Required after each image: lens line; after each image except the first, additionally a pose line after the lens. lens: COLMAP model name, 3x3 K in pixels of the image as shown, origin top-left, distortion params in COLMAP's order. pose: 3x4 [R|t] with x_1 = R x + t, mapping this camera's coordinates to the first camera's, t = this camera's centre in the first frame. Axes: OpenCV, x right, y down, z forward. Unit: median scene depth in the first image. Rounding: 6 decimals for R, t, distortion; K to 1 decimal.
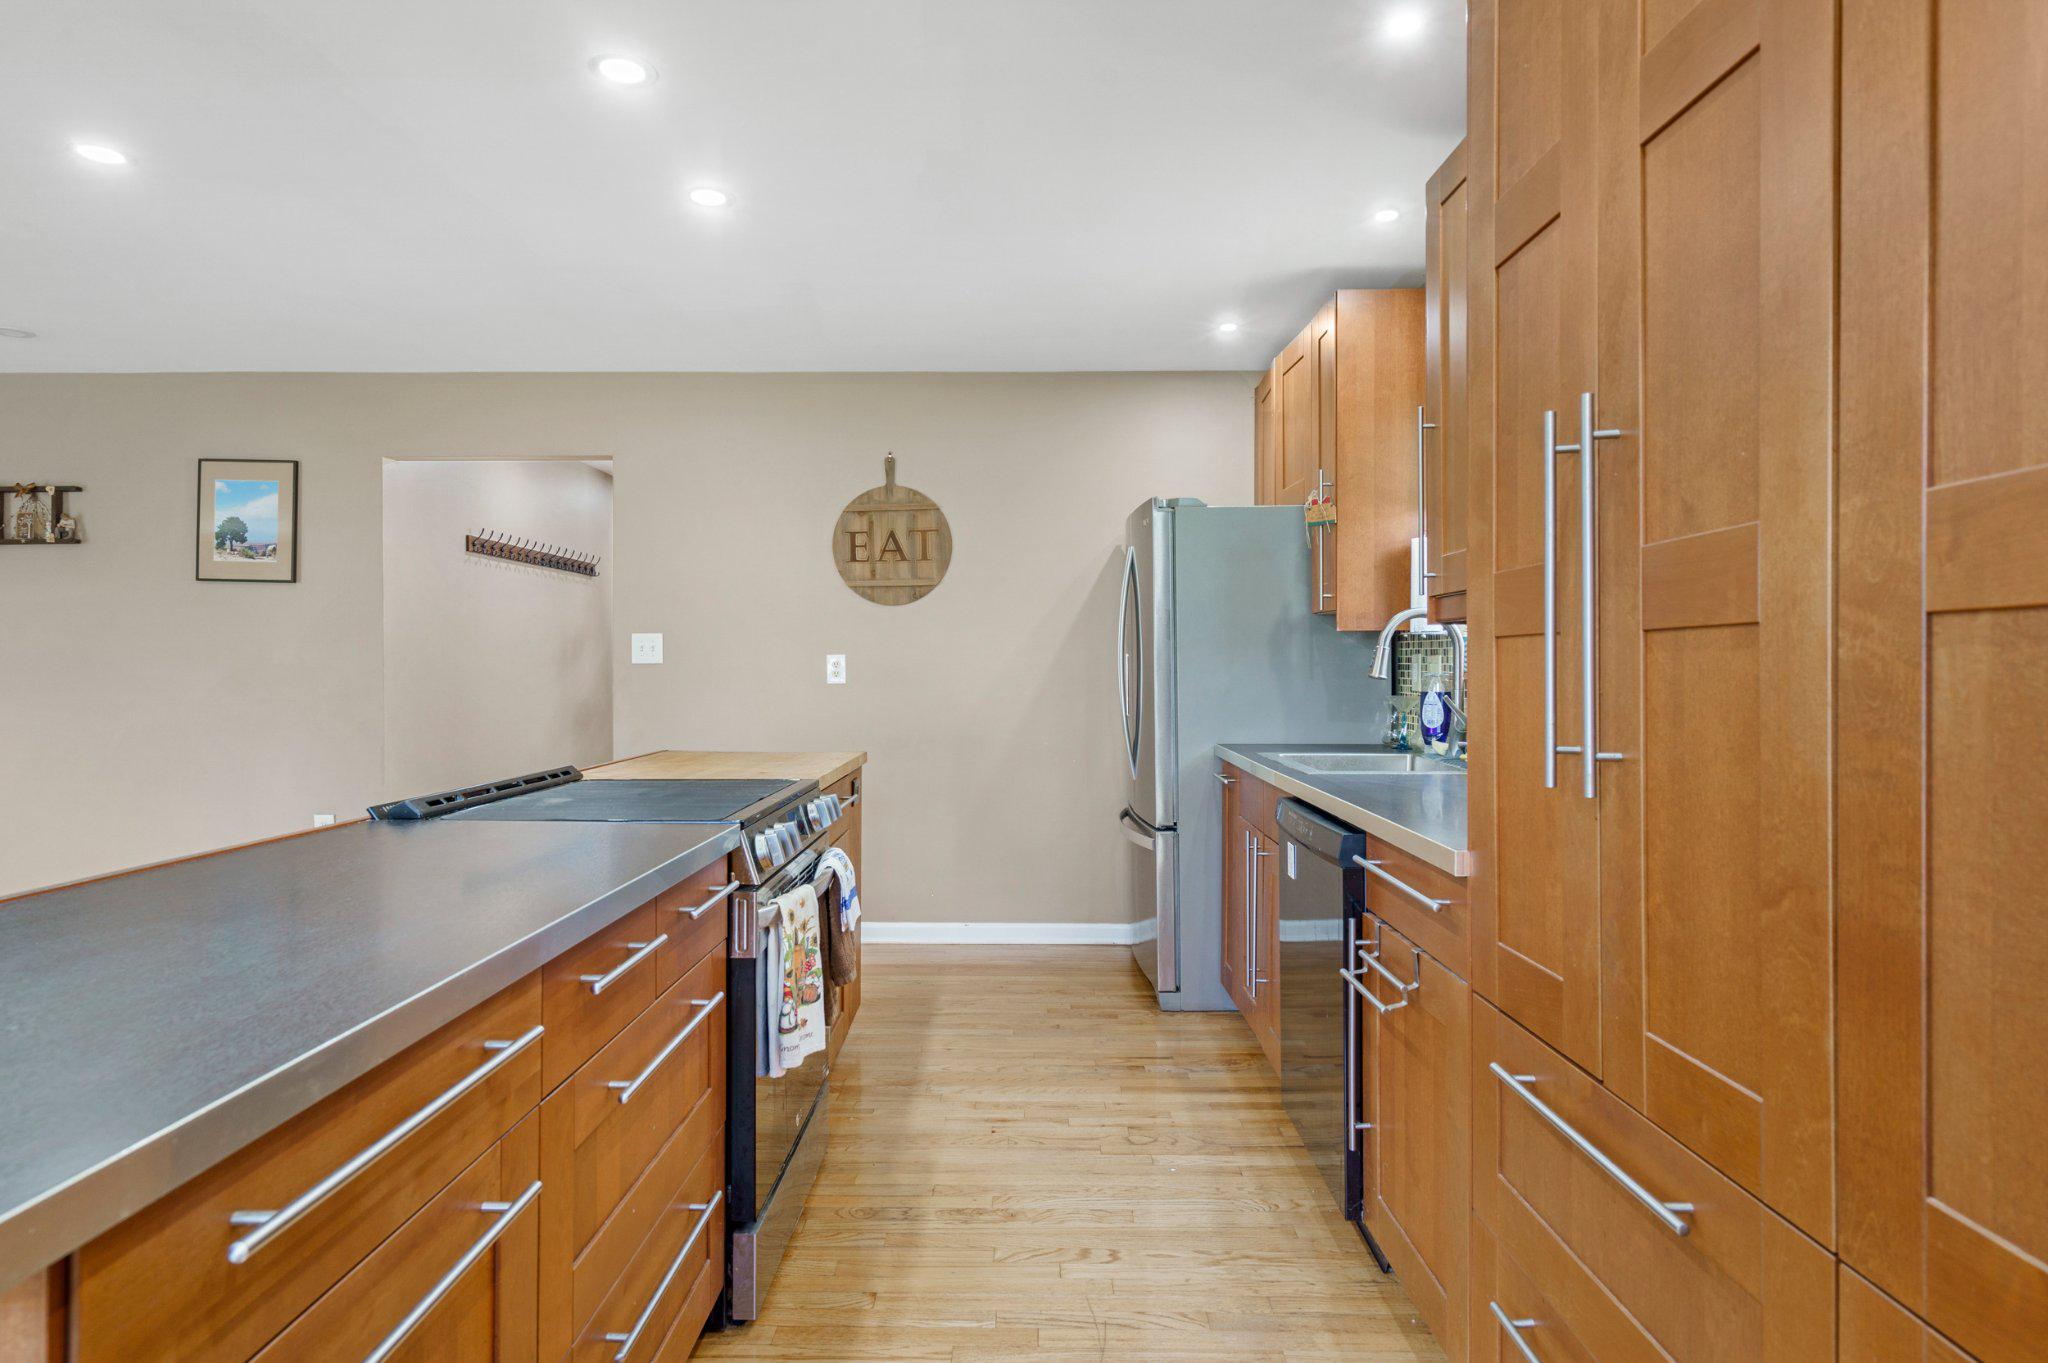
lens RADIAL K [[1164.7, 0, 1024.0], [0, 1164.7, 681.5], [0, 0, 1]] dist [-0.000051, -0.000003]
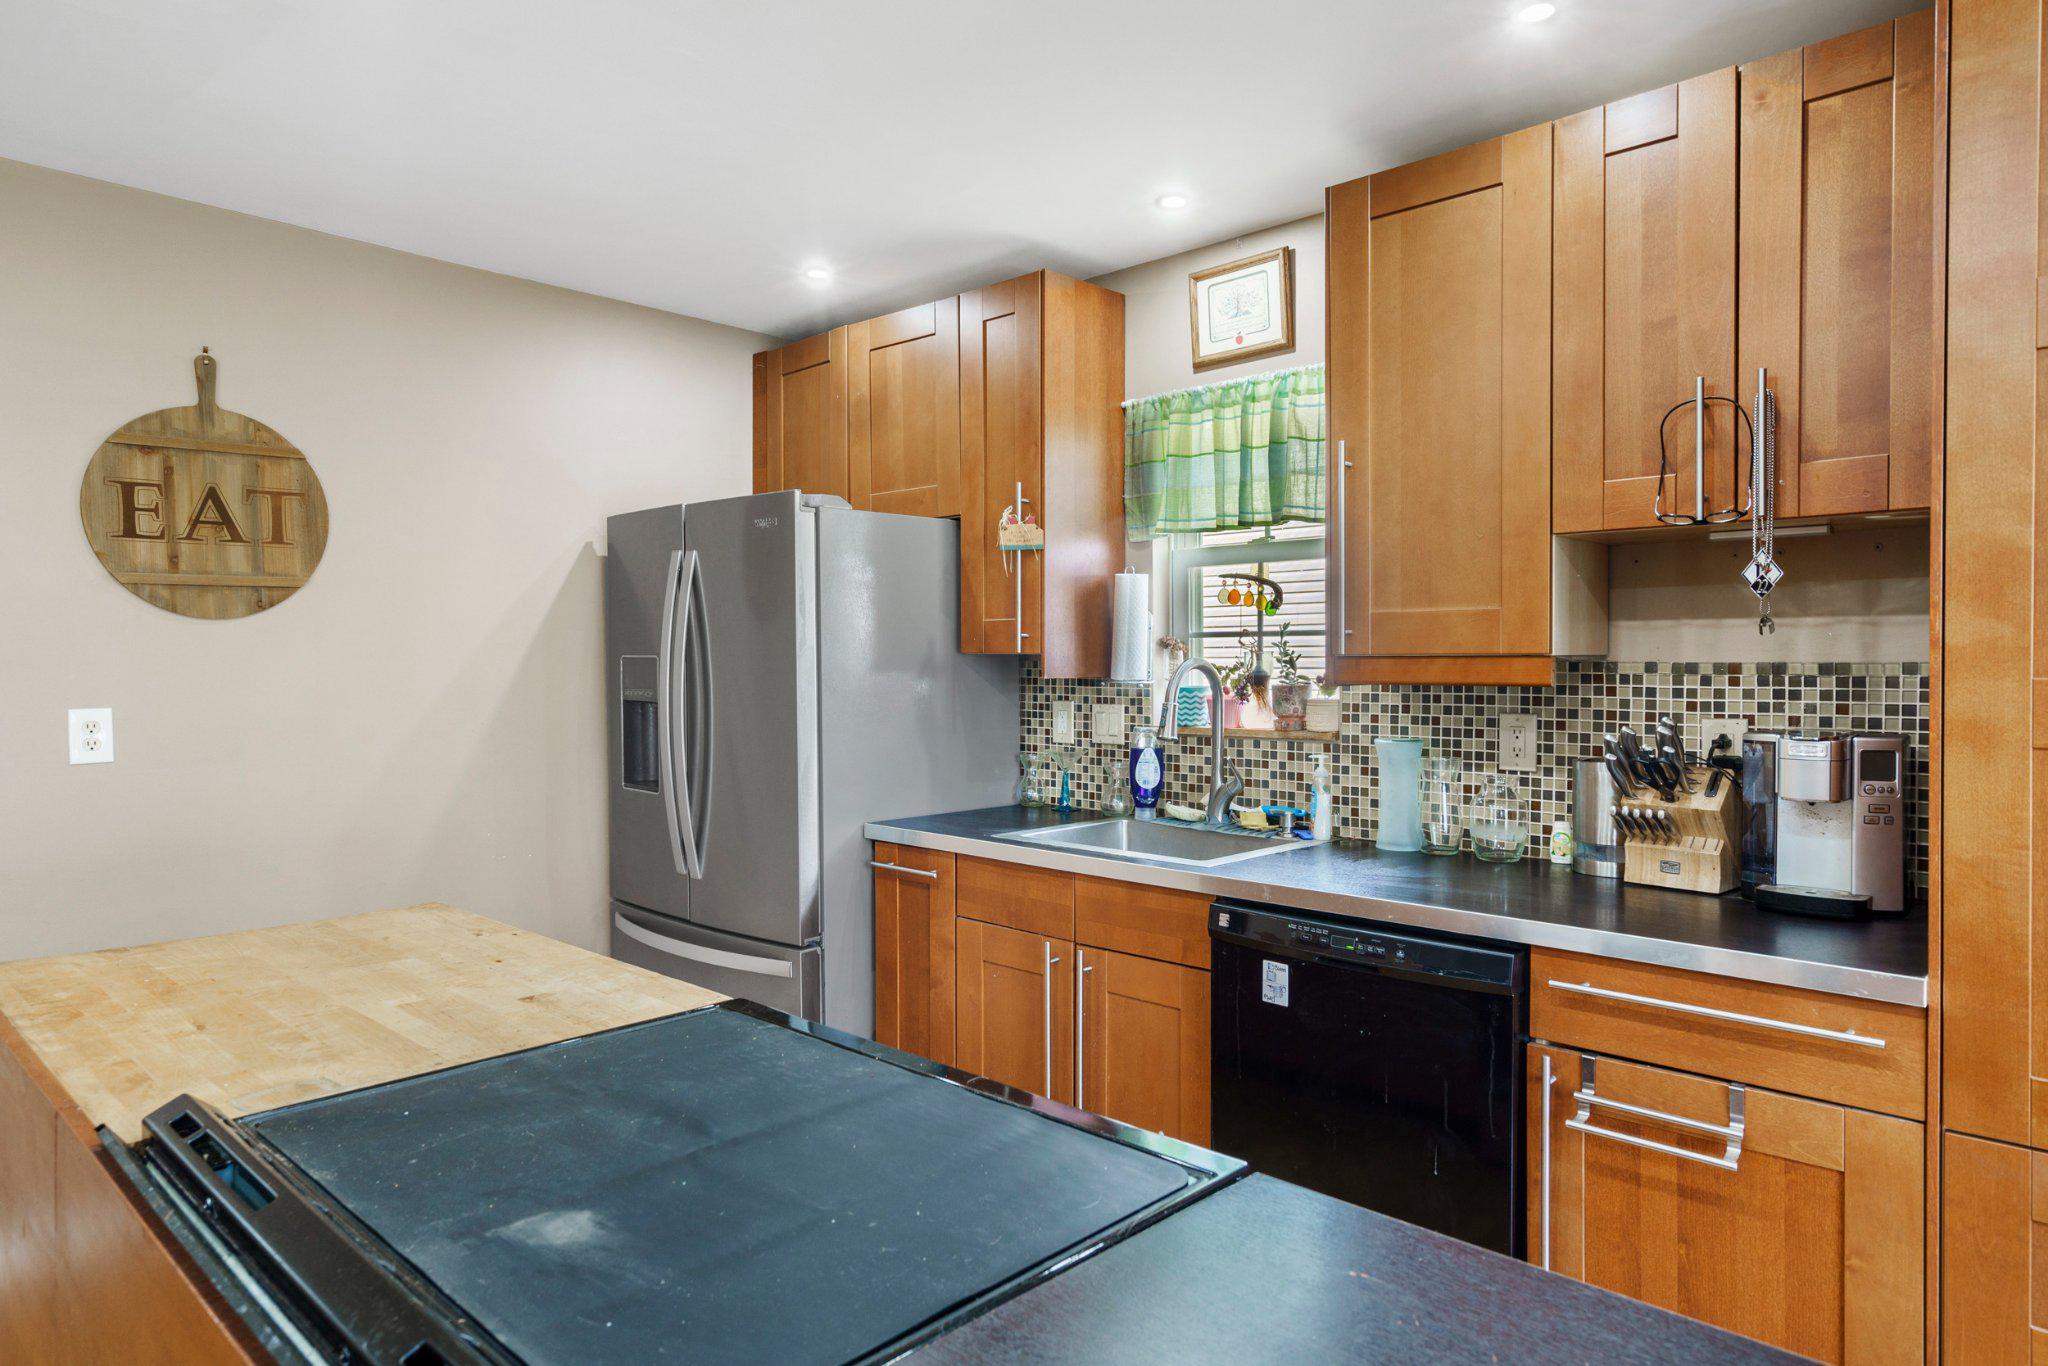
lens RADIAL K [[1217.6, 0, 1024.0], [0, 1217.6, 683.0], [0, 0, 1]] dist [0.004251, 0.001254]
pose [[0.678609, -0.012369, 0.734396, -0.282750], [0.010027, 0.999921, 0.007575, -0.034774], [-0.734431, 0.002223, 0.678679, 0.306392]]
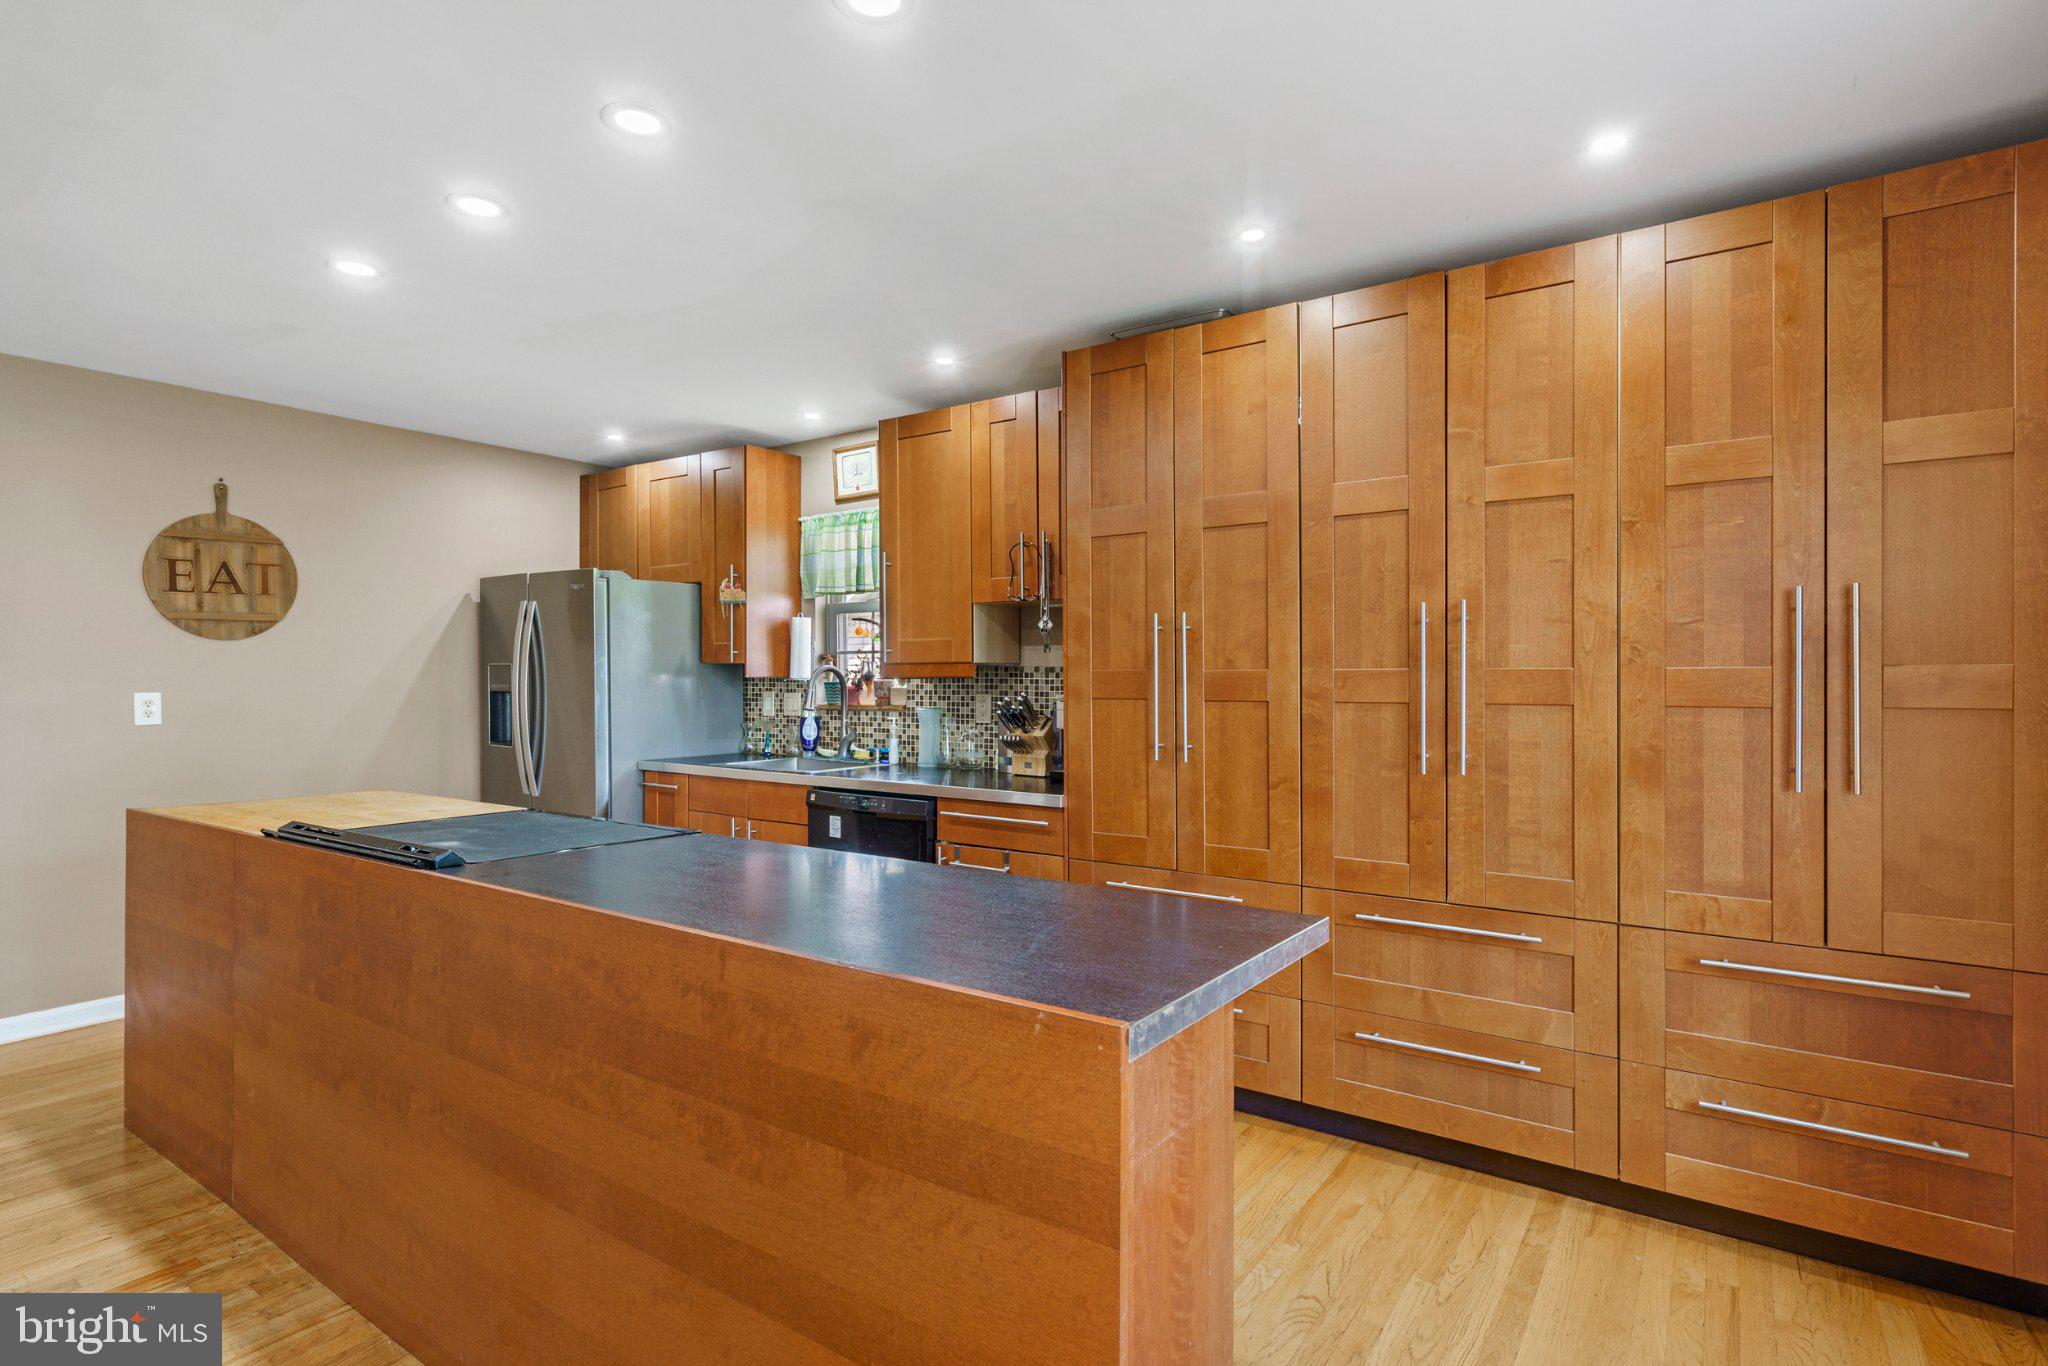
lens RADIAL K [[1000.4, 0, 1027.2], [0, 1000.4, 682.0], [0, 0, 1]] dist [0.000373, 0.000472]
pose [[0.551840, -0.003453, 0.833943, -0.432830], [0.010829, 0.999937, -0.003026, -0.021780], [-0.833880, 0.010700, 0.551842, 0.005554]]
